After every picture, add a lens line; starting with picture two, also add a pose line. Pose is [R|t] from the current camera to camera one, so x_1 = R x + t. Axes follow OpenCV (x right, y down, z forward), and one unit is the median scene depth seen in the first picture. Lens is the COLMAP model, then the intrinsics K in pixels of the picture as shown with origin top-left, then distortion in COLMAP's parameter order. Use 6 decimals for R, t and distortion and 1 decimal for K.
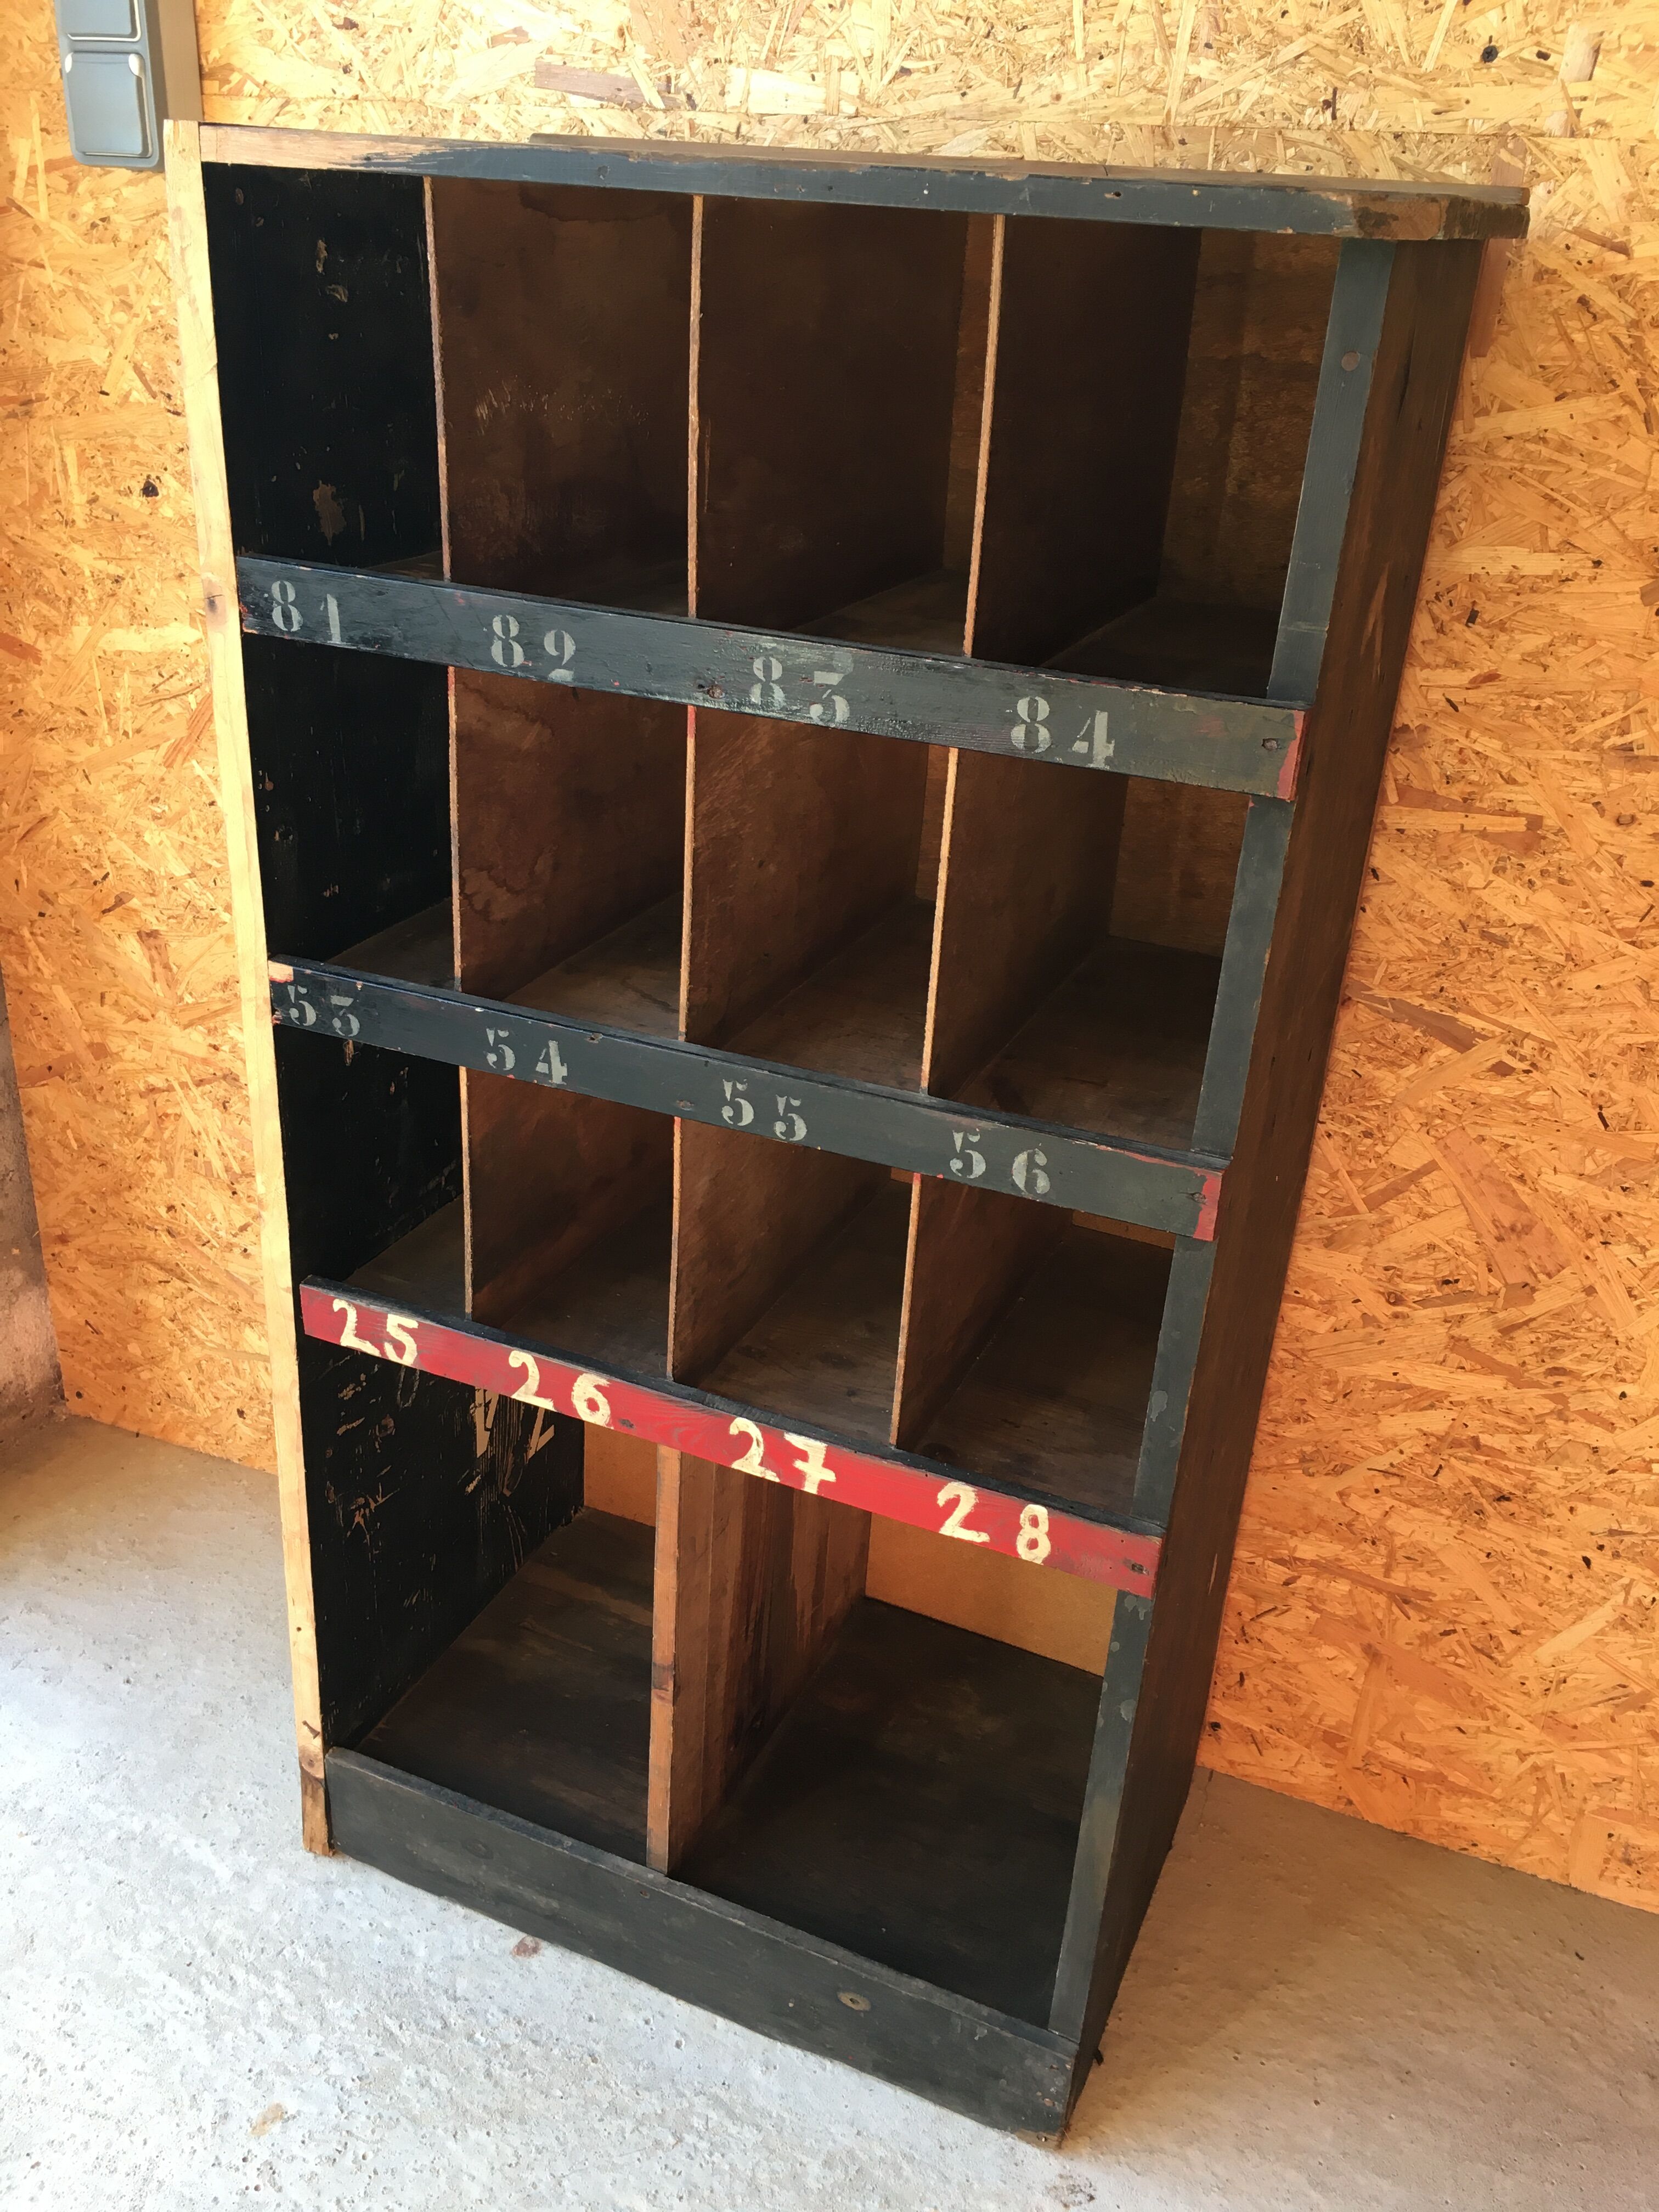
lens RADIAL K [[1863.0, 0, 844.1], [0, 1863.0, 1103.4], [0, 0, 1]] dist [0.078266, -0.112265]
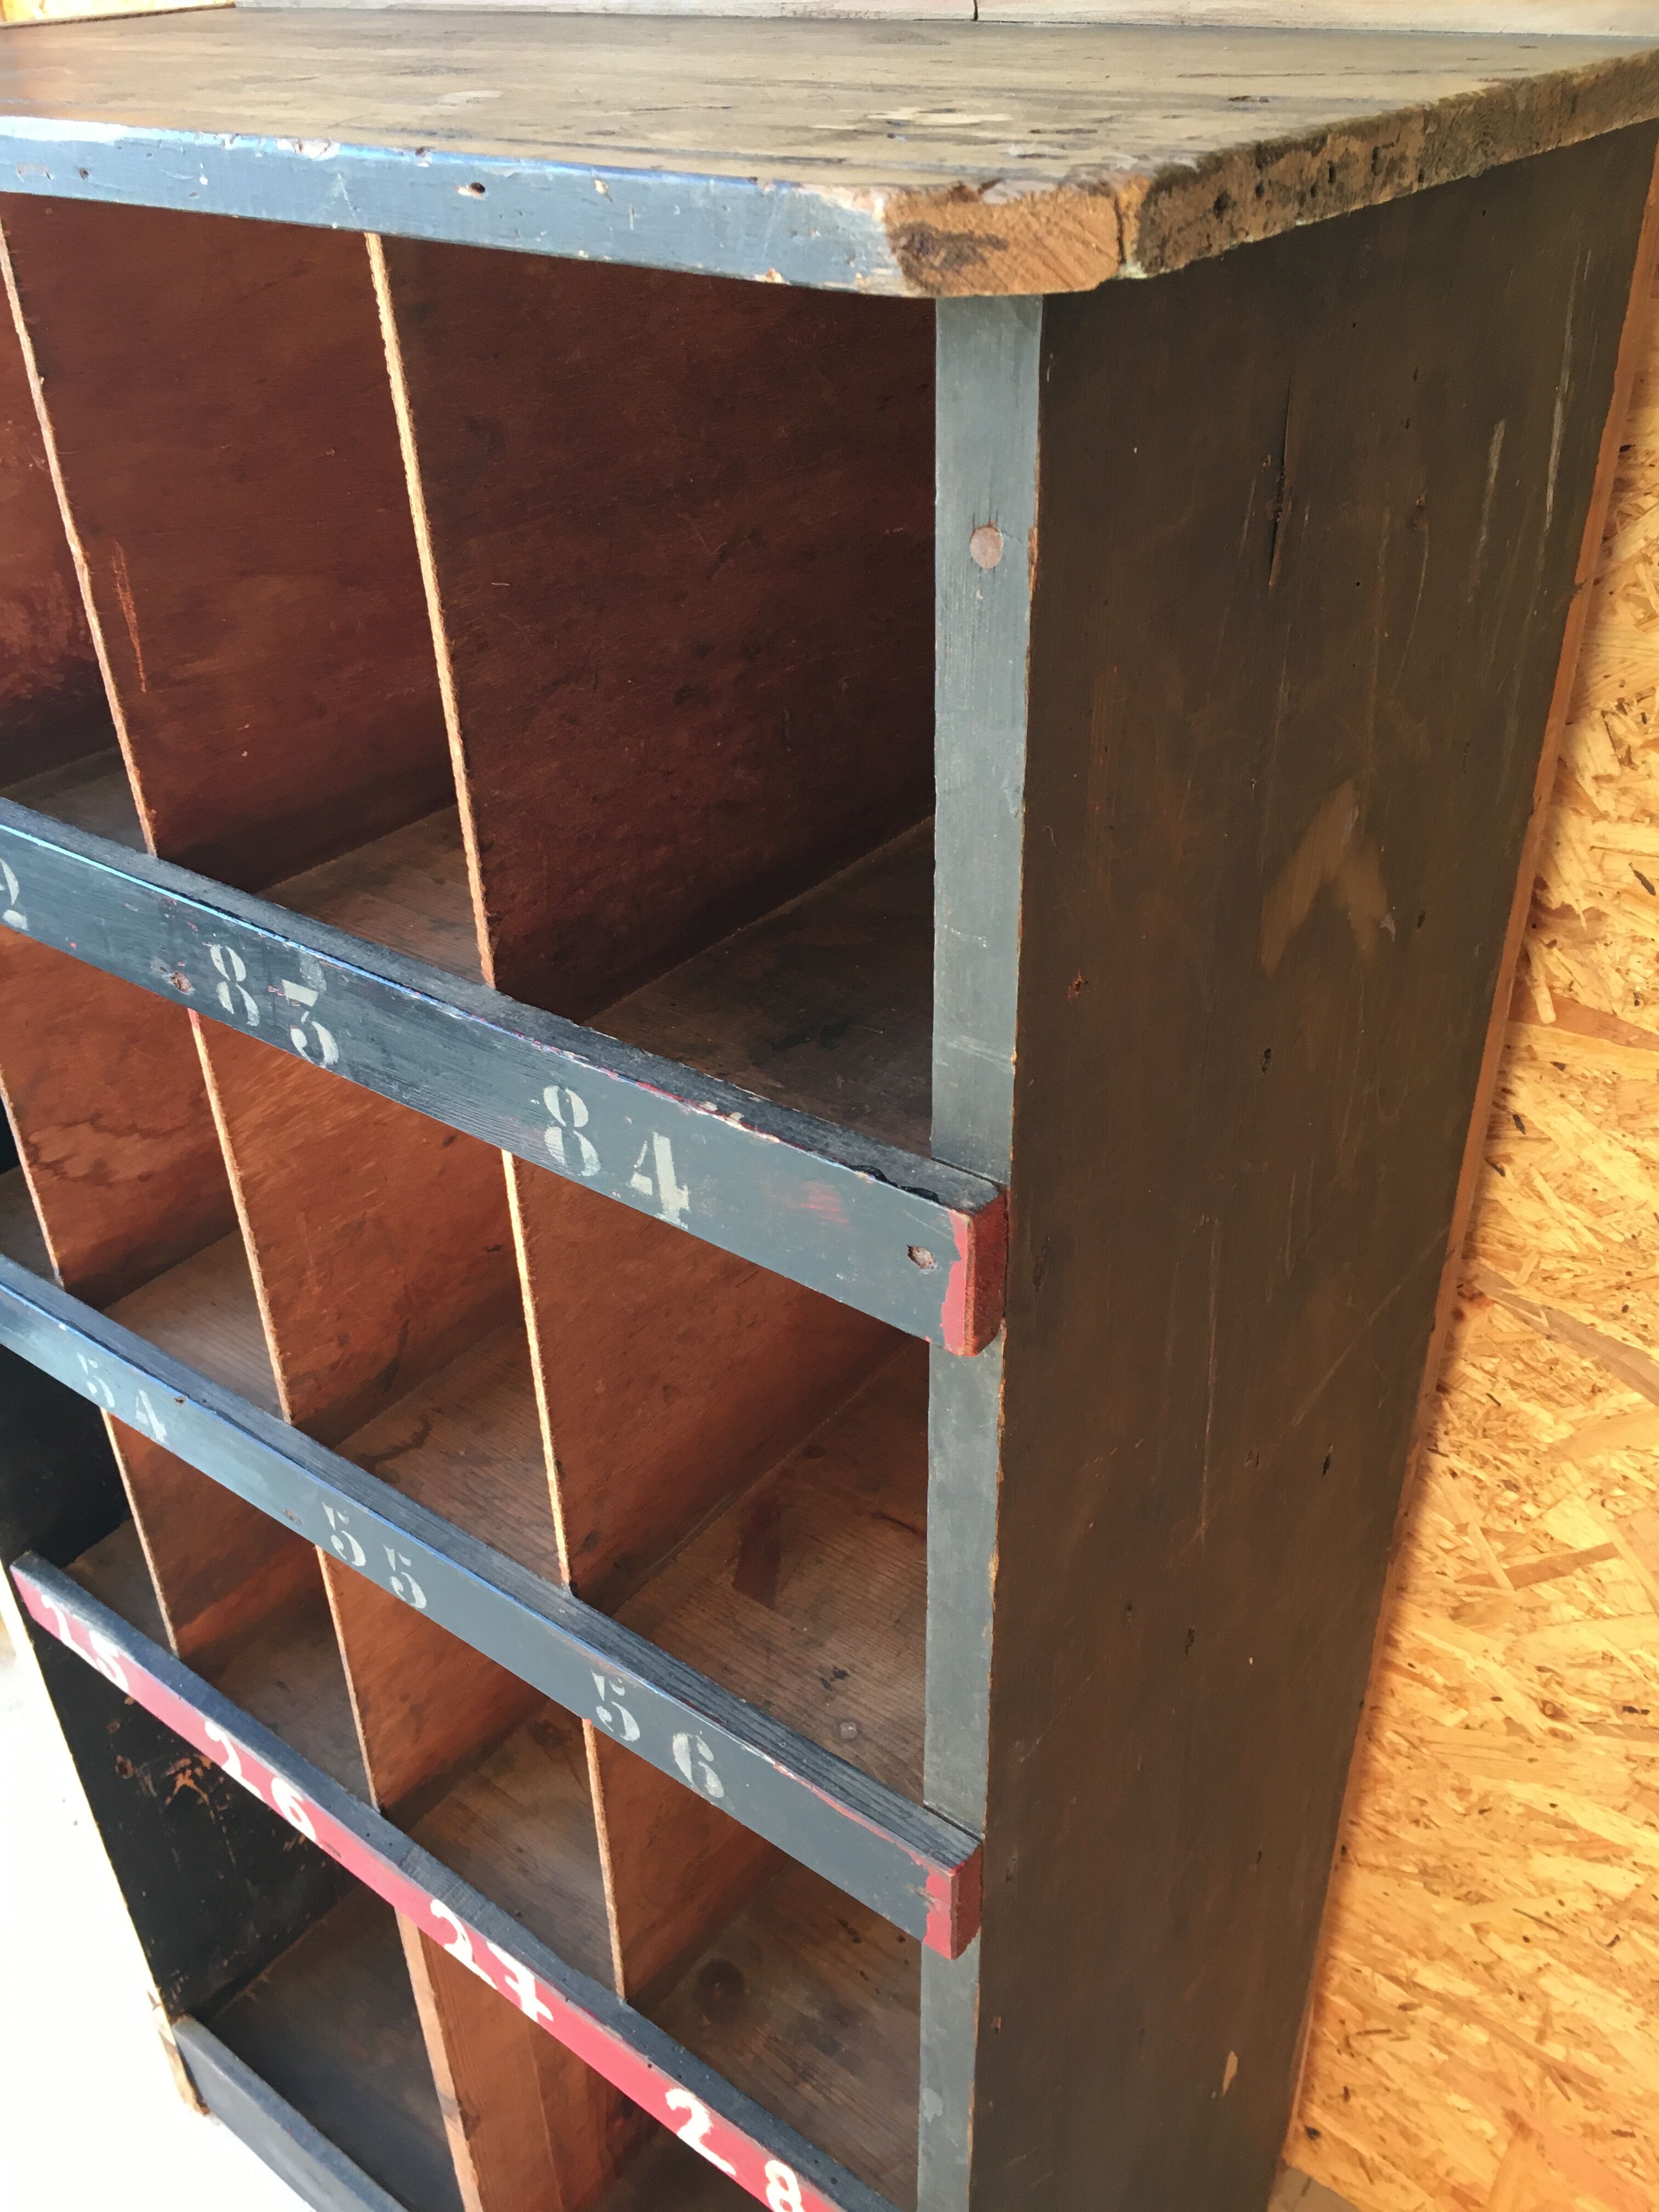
lens RADIAL K [[1863.0, 0, 866.8], [0, 1863.0, 1093.5], [0, 0, 1]] dist [0.078266, -0.112265]
pose [[0.966317, 0.065463, -0.248889, 0.213385], [-0.034594, 0.991371, 0.126441, -0.189685], [0.255018, -0.113572, 0.960243, 0.326629]]
